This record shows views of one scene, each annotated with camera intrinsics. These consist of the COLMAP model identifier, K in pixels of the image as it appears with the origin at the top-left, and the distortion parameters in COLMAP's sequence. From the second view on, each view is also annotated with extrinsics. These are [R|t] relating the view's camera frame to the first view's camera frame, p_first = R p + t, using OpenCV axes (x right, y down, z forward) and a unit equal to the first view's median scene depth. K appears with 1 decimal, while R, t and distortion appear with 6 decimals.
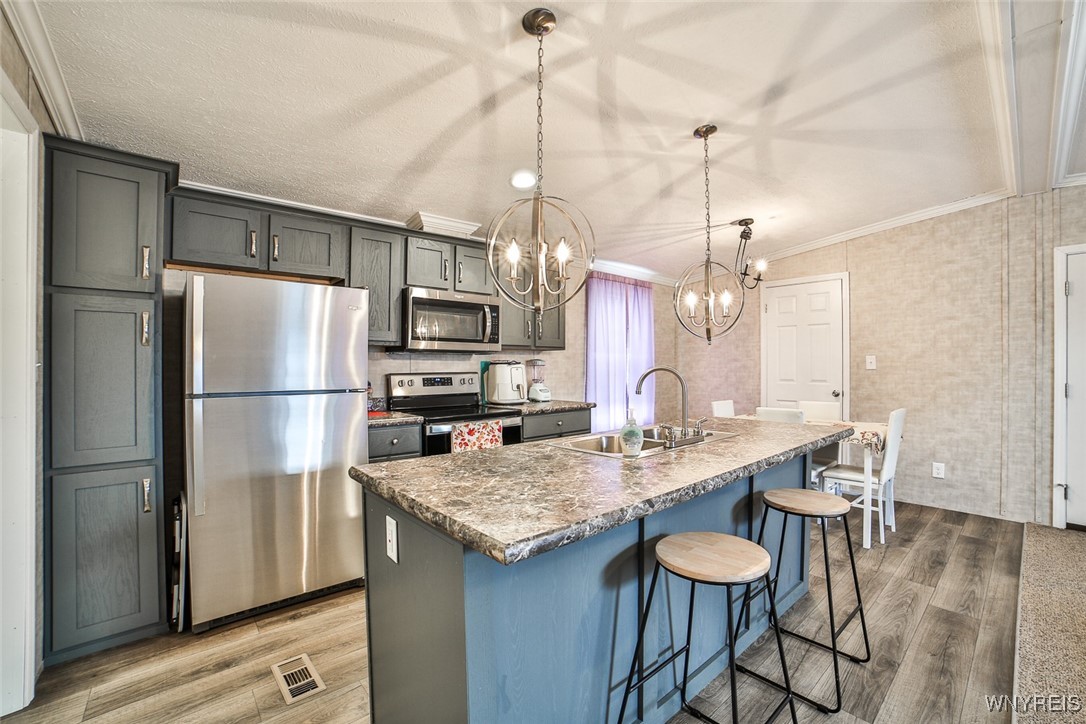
lens RADIAL K [[472.3, 0, 557.5], [0, 472.3, 370.5], [0, 0, 1]] dist [-0.110073, 0.045622]
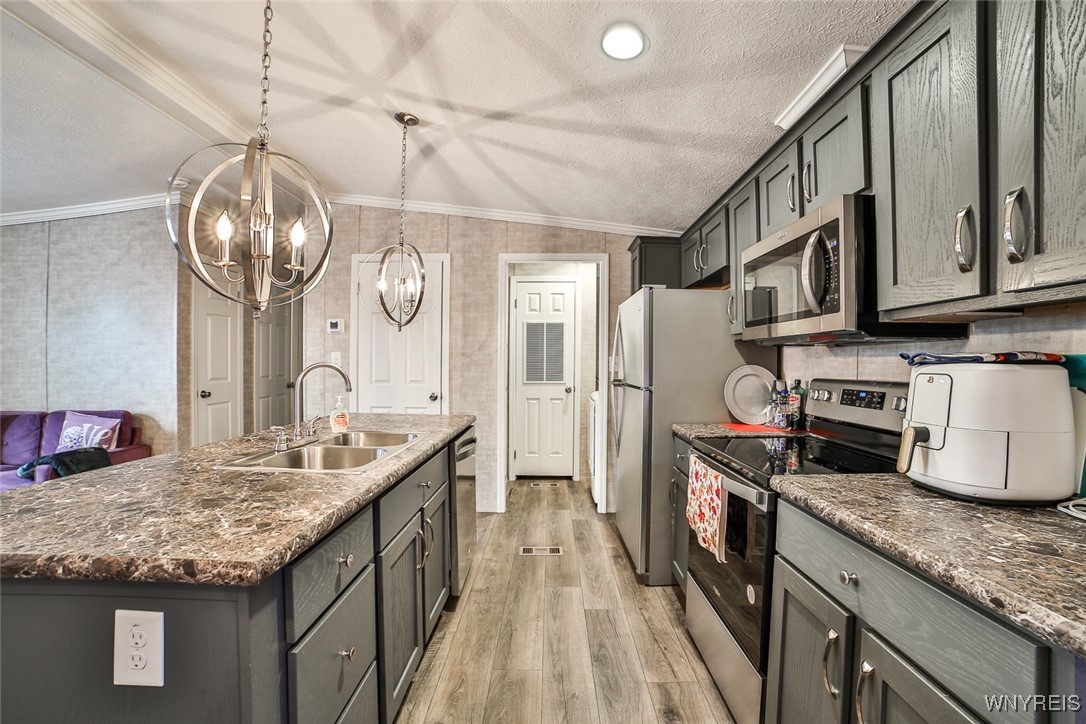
lens RADIAL K [[459.9, 0, 547.5], [0, 459.9, 364.4], [0, 0, 1]] dist [-0.114225, 0.041176]
pose [[-0.675048, -0.002690, -0.737769, 0.334123], [-0.016061, 0.999810, 0.011051, -0.013308], [0.737599, 0.019309, -0.674963, 1.121507]]
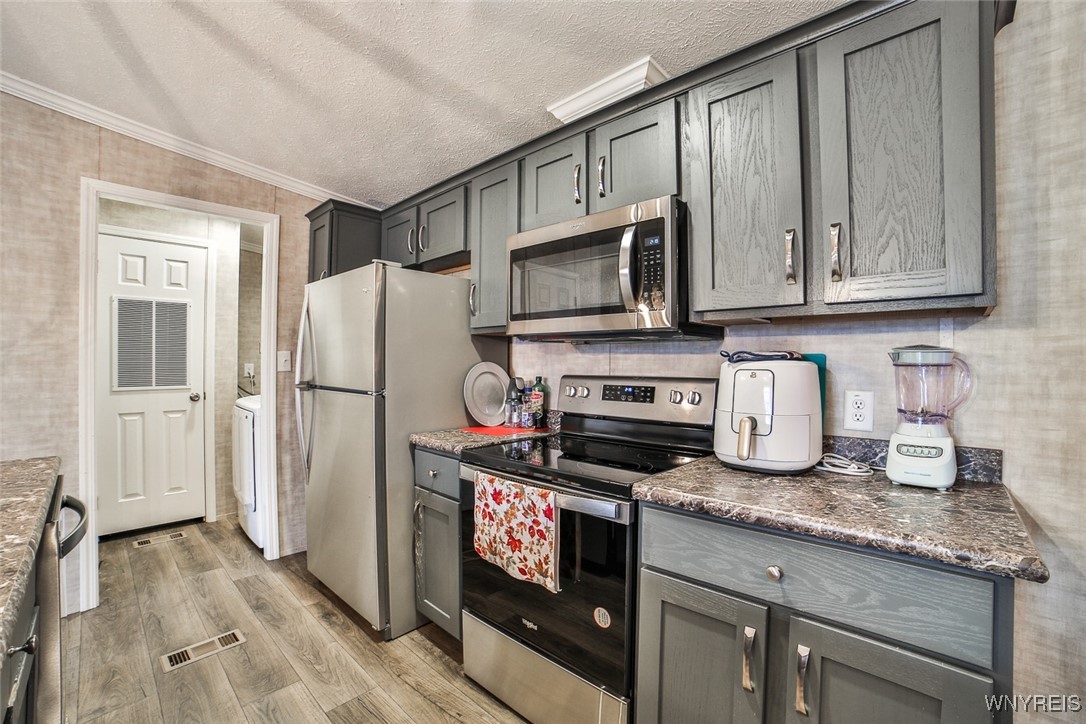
lens RADIAL K [[466.6, 0, 550.5], [0, 466.6, 362.1], [0, 0, 1]] dist [-0.107368, 0.038546]
pose [[0.083012, 0.001518, -0.996547, 0.277886], [-0.016339, 0.999866, 0.000162, -0.011000], [0.996415, 0.016269, 0.083026, 0.912102]]
